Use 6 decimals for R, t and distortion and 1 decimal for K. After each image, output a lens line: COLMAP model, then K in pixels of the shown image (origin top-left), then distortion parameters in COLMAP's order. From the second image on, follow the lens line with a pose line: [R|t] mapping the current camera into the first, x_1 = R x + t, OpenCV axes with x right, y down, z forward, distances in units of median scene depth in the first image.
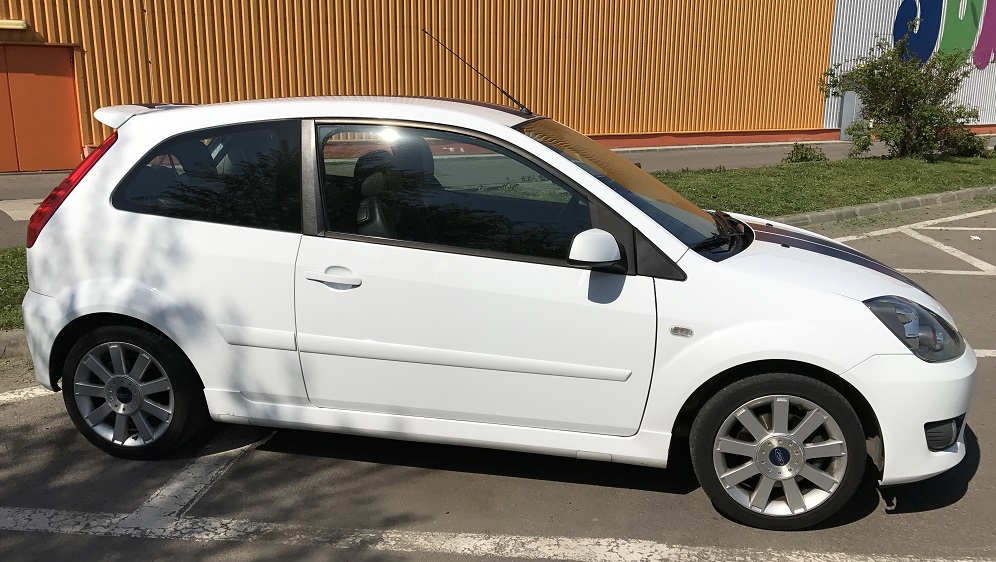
lens RADIAL K [[853.7, 0, 502.4], [0, 853.7, 288.2], [0, 0, 1]] dist [0.024127, 0.007175]
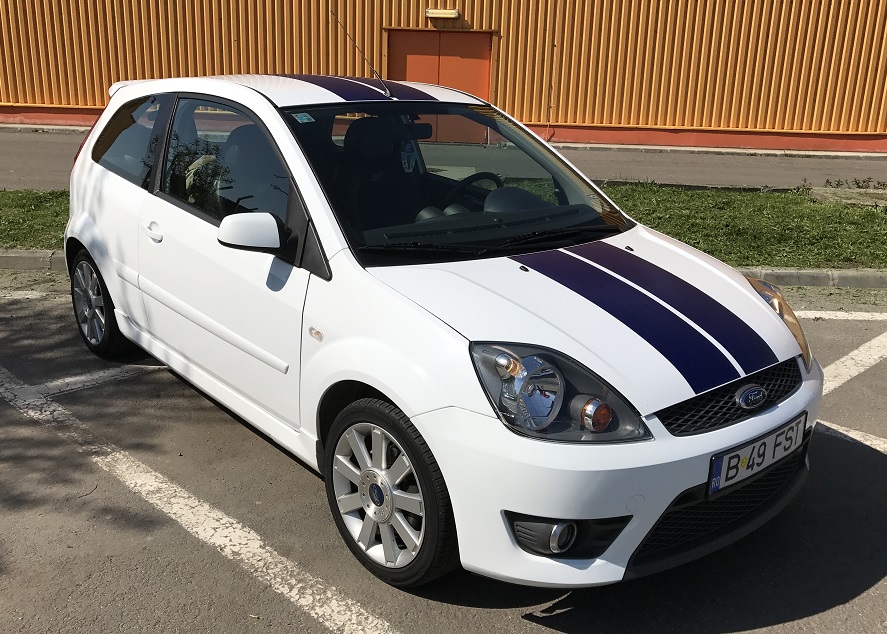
lens RADIAL K [[855.7, 0, 447.9], [0, 855.7, 314.6], [0, 0, 1]] dist [0.064903, 0.000000]
pose [[0.773863, 0.190066, -0.604162, 0.863229], [-0.163417, 0.981530, 0.099466, -0.084731], [0.611908, 0.021757, 0.790630, 0.335080]]
